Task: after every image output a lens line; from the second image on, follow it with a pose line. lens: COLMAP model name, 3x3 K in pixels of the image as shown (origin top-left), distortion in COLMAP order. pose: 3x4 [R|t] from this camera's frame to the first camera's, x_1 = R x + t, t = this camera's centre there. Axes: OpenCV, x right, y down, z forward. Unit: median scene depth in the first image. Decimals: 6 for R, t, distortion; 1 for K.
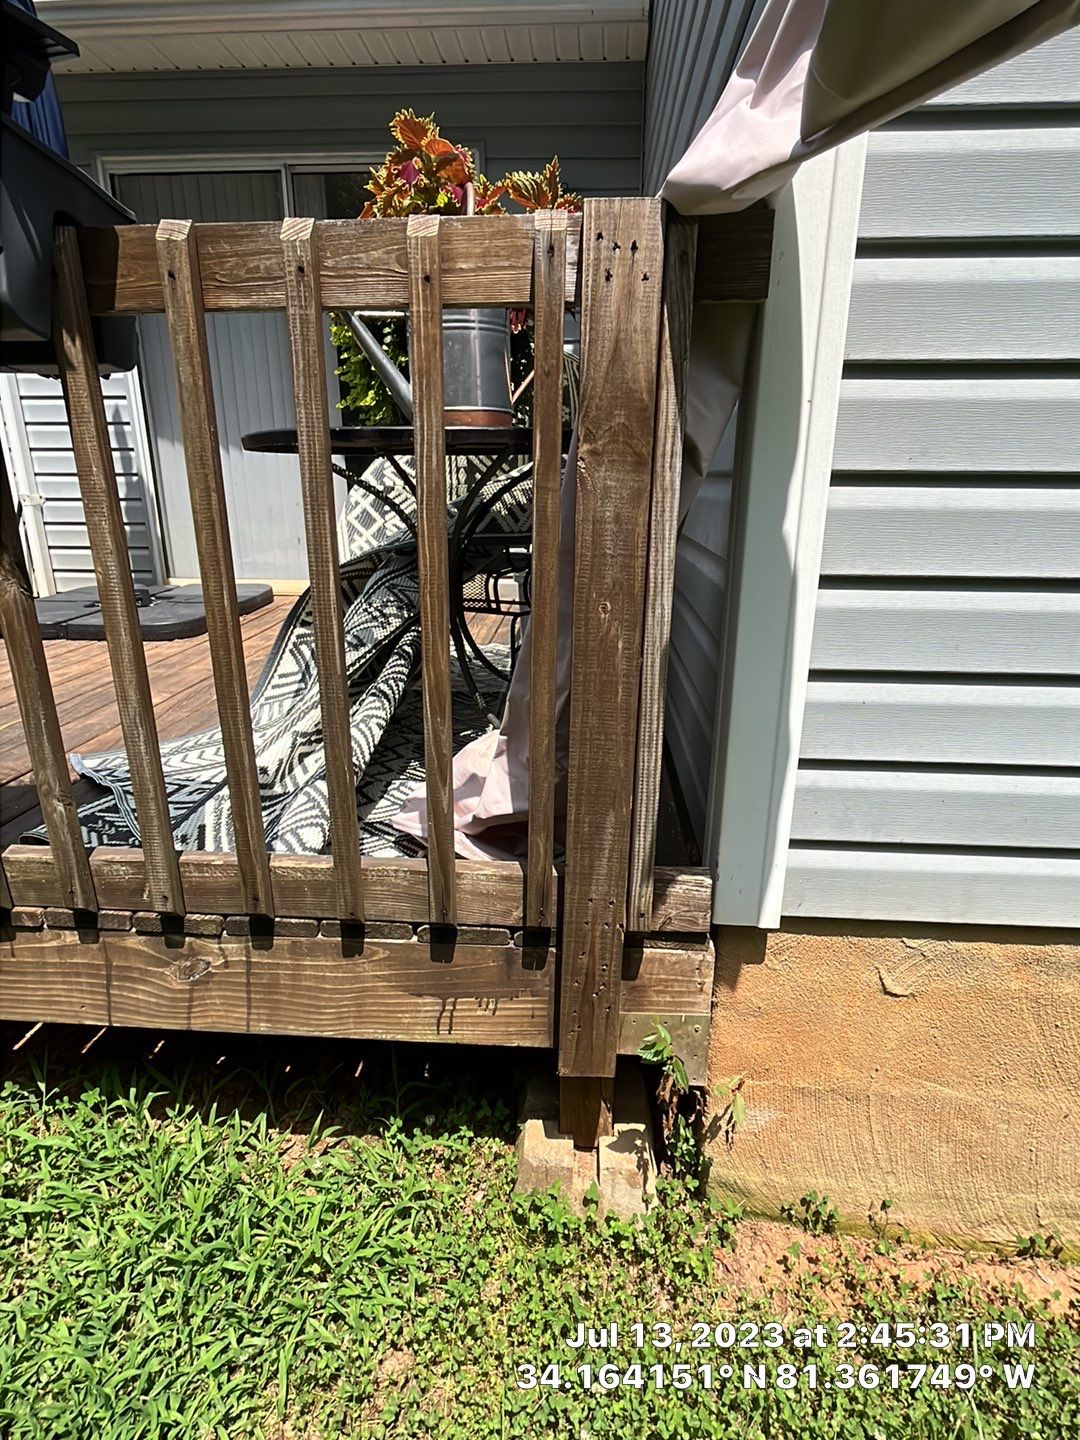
lens RADIAL K [[754.1, 0, 540.3], [0, 754.1, 721.4], [0, 0, 1]] dist [-0.003560, 0.000971]
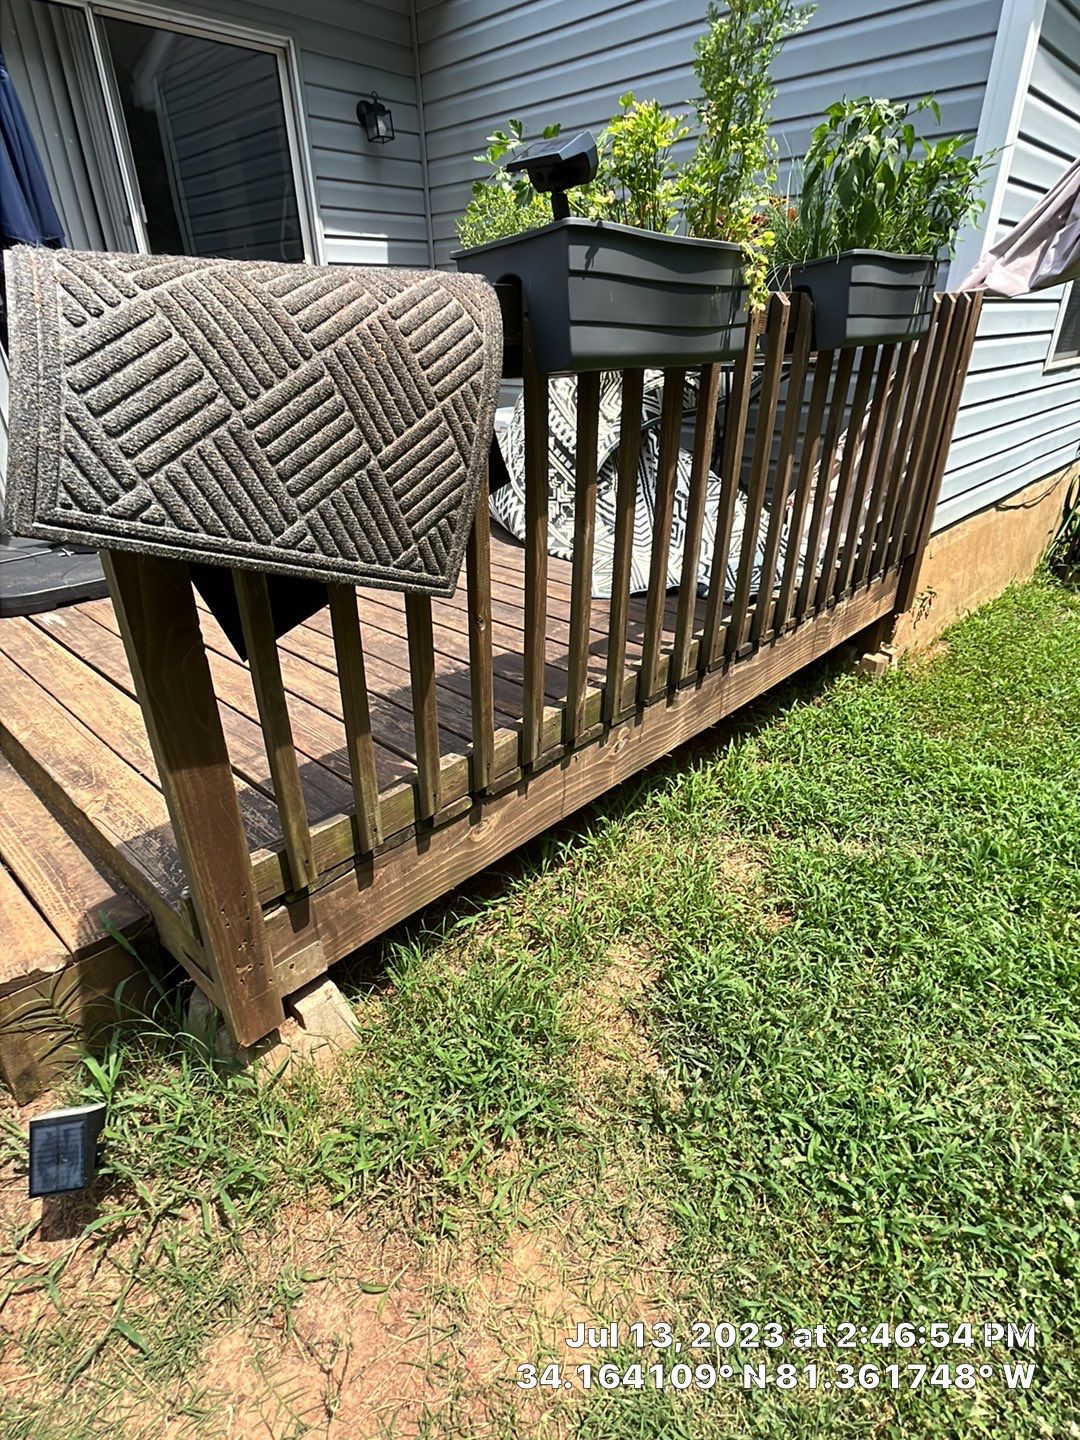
lens RADIAL K [[754.1, 0, 537.7], [0, 754.1, 722.3], [0, 0, 1]] dist [-0.003560, 0.000971]
pose [[0.649898, -0.374232, 0.661501, -2.707411], [0.254358, 0.927278, 0.274694, -0.236694], [-0.716195, -0.010265, 0.697825, 0.054328]]
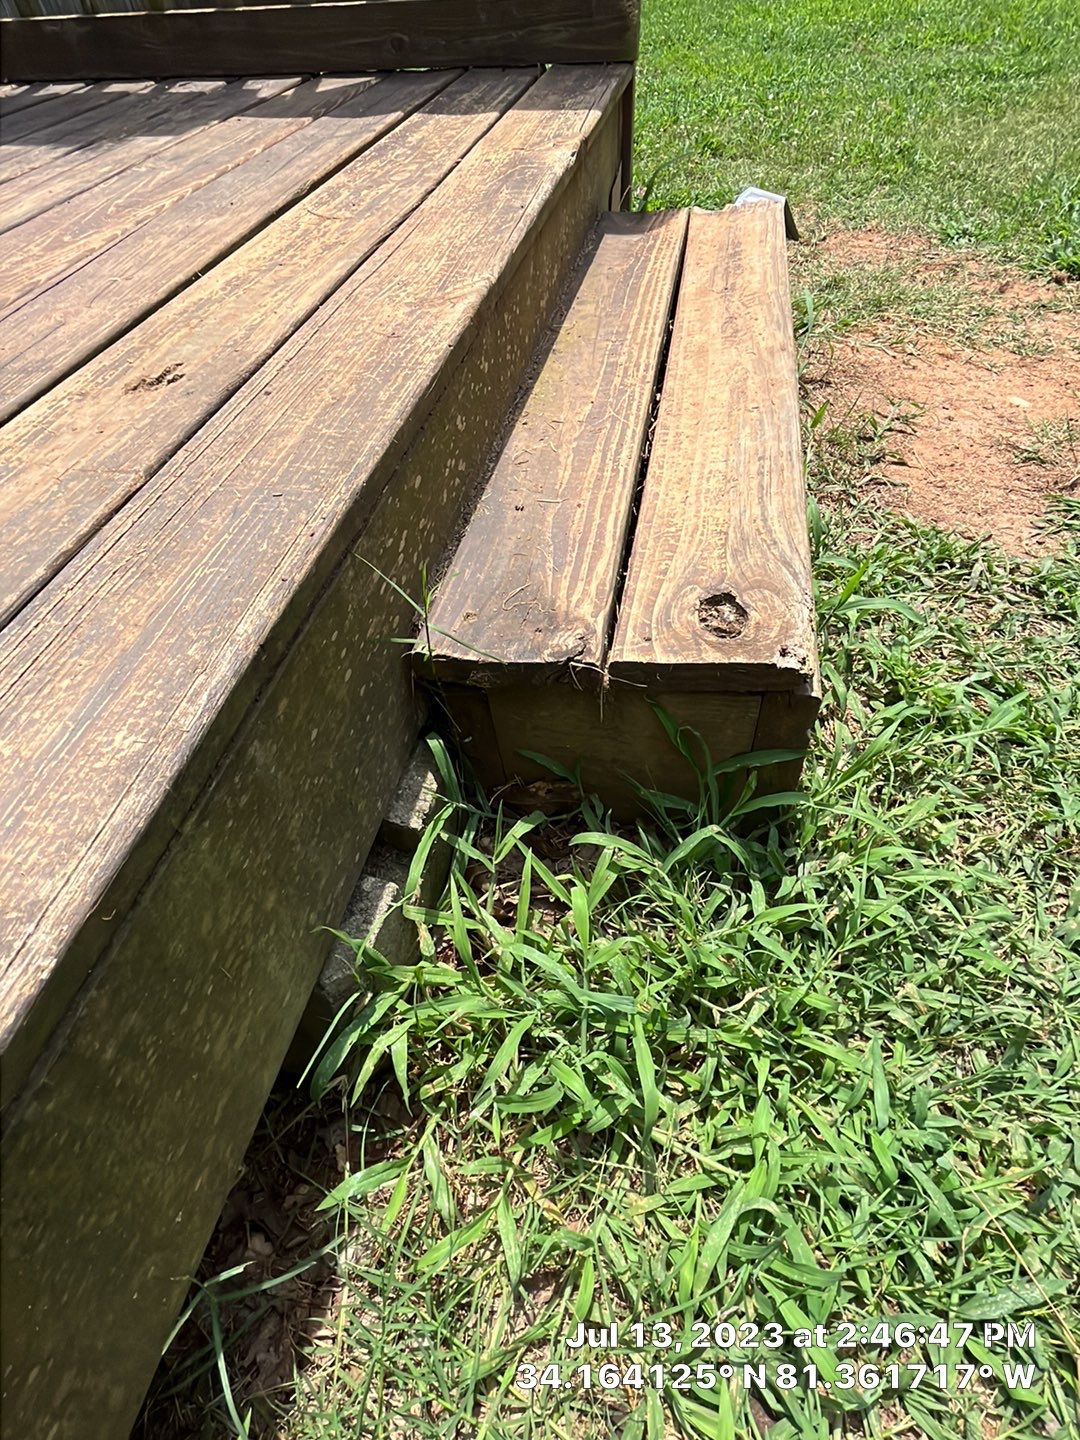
lens RADIAL K [[754.1, 0, 542.1], [0, 754.1, 718.9], [0, 0, 1]] dist [-0.003560, 0.000971]
pose [[-0.988185, -0.088413, 0.125193, -2.528362], [0.079906, 0.399842, 0.913094, -0.433851], [-0.130787, 0.912310, -0.388053, 2.435134]]
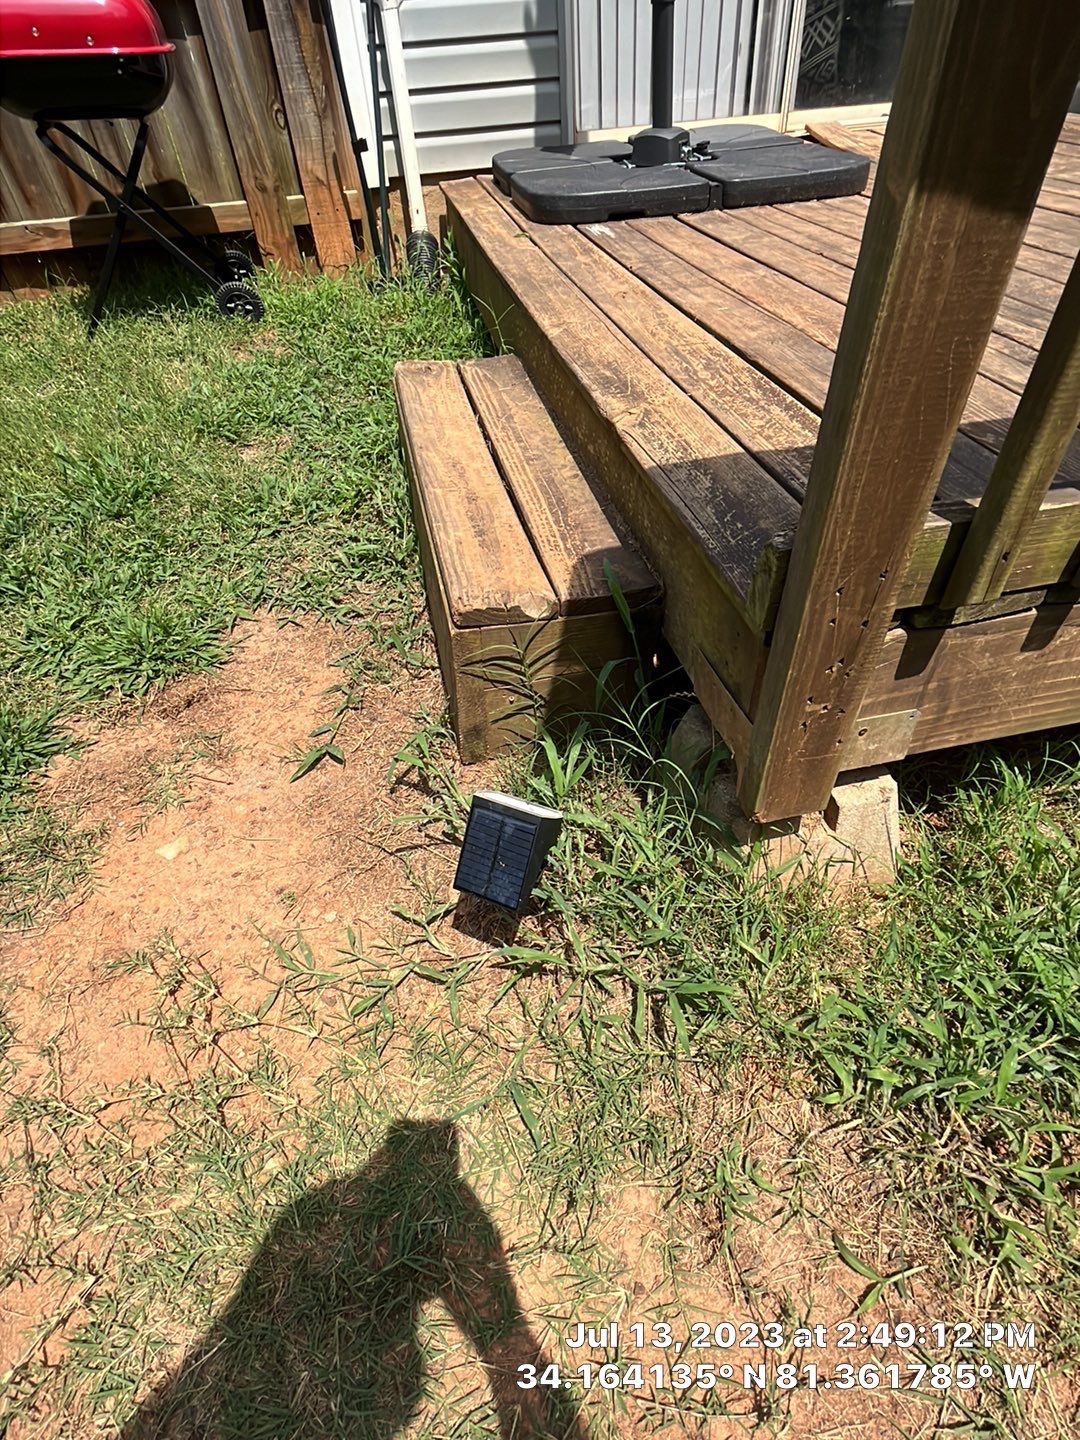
lens RADIAL K [[754.1, 0, 543.3], [0, 754.1, 719.3], [0, 0, 1]] dist [-0.003560, 0.000971]
pose [[0.965093, -0.217052, 0.146571, -2.709334], [0.136394, 0.894277, 0.426223, -0.011506], [-0.223588, -0.391353, 0.892665, 0.584450]]
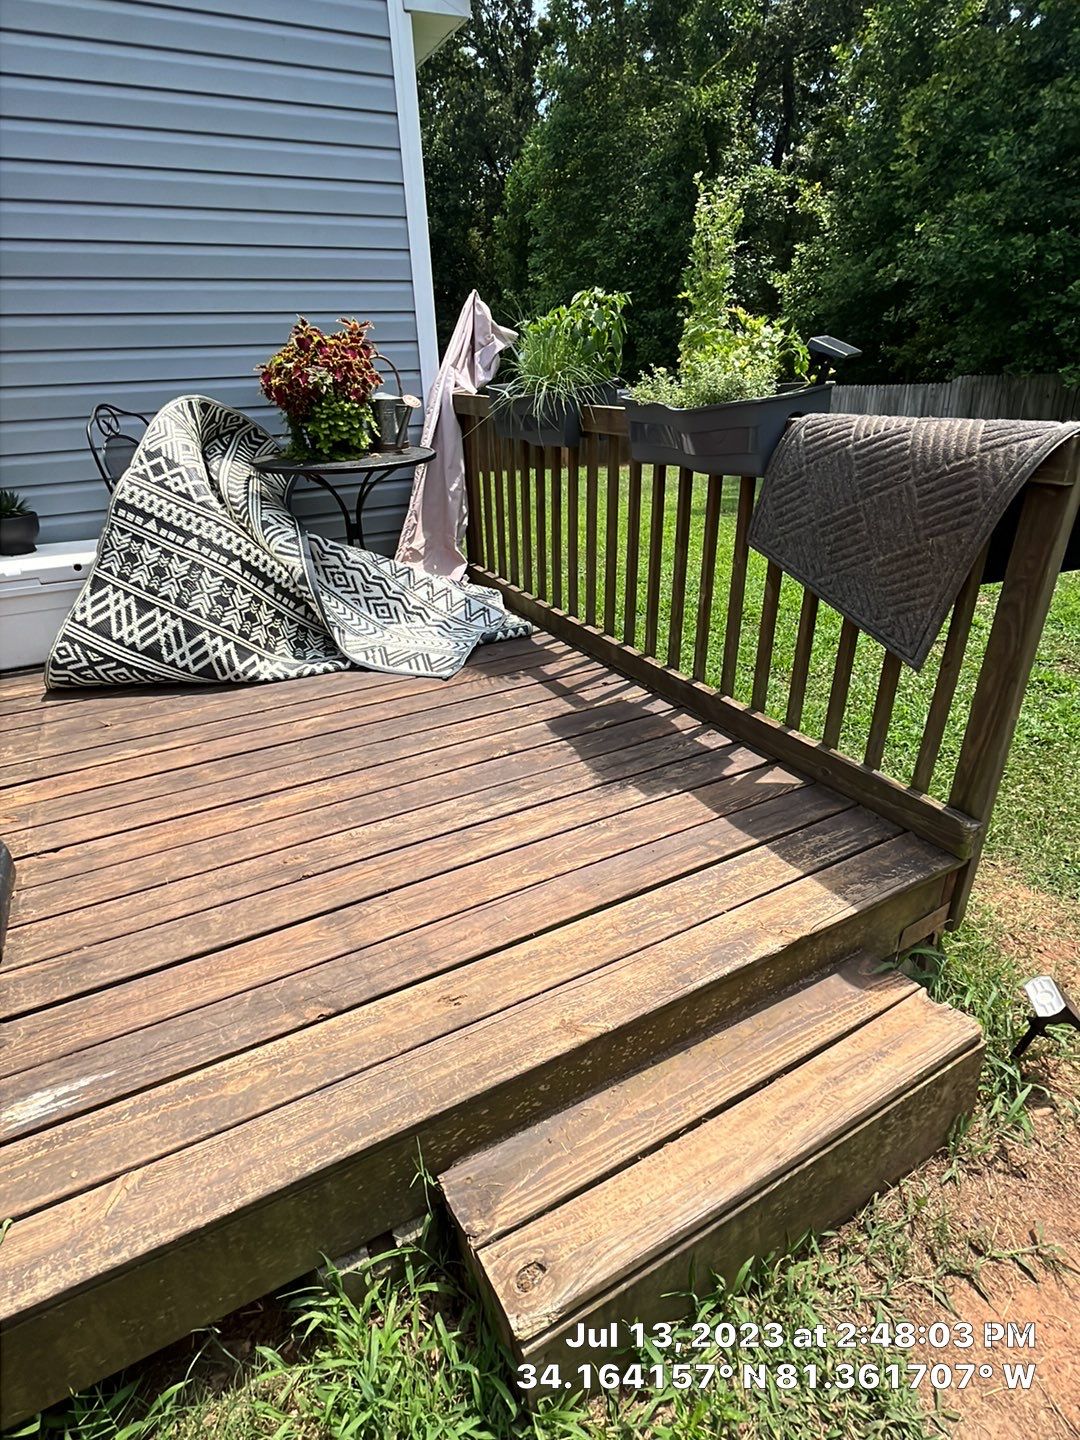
lens RADIAL K [[754.1, 0, 541.0], [0, 754.1, 724.6], [0, 0, 1]] dist [-0.003560, 0.000971]
pose [[-0.516285, -0.366213, 0.774169, -3.056908], [0.292699, 0.774076, 0.561367, -1.084050], [-0.804846, 0.516424, -0.292453, 2.088853]]
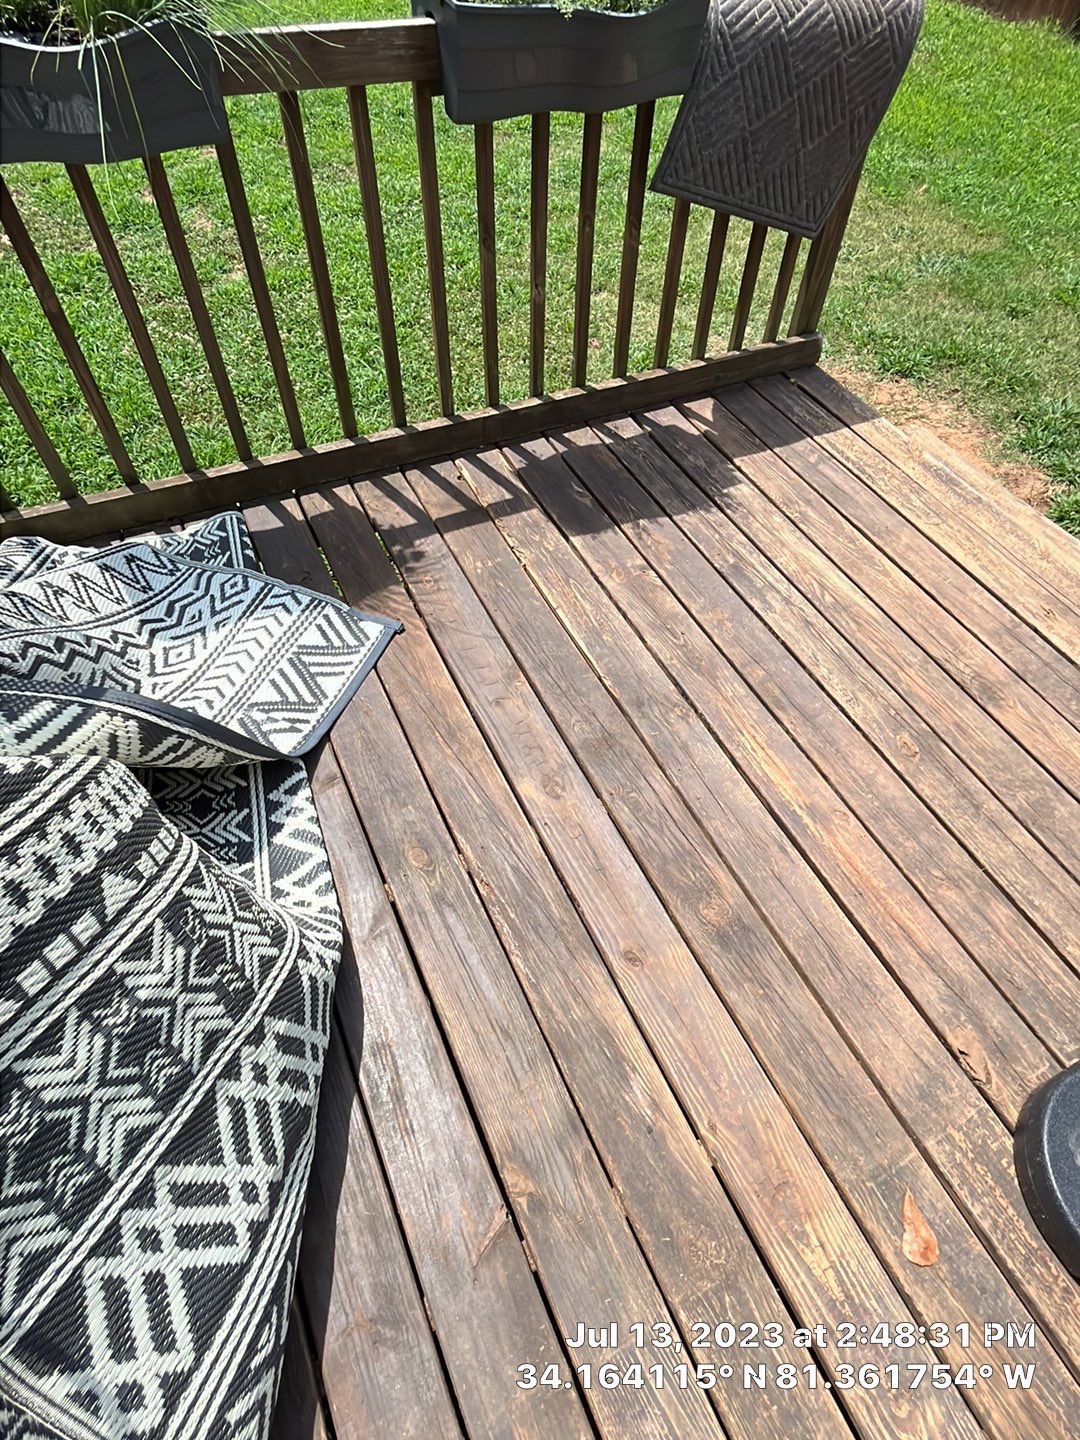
lens RADIAL K [[754.1, 0, 540.8], [0, 754.1, 721.6], [0, 0, 1]] dist [-0.003560, 0.000971]
pose [[-0.877111, 0.359370, -0.318637, -0.675578], [-0.188885, 0.351871, 0.916793, -1.273980], [0.441587, 0.864315, -0.240750, 2.185768]]
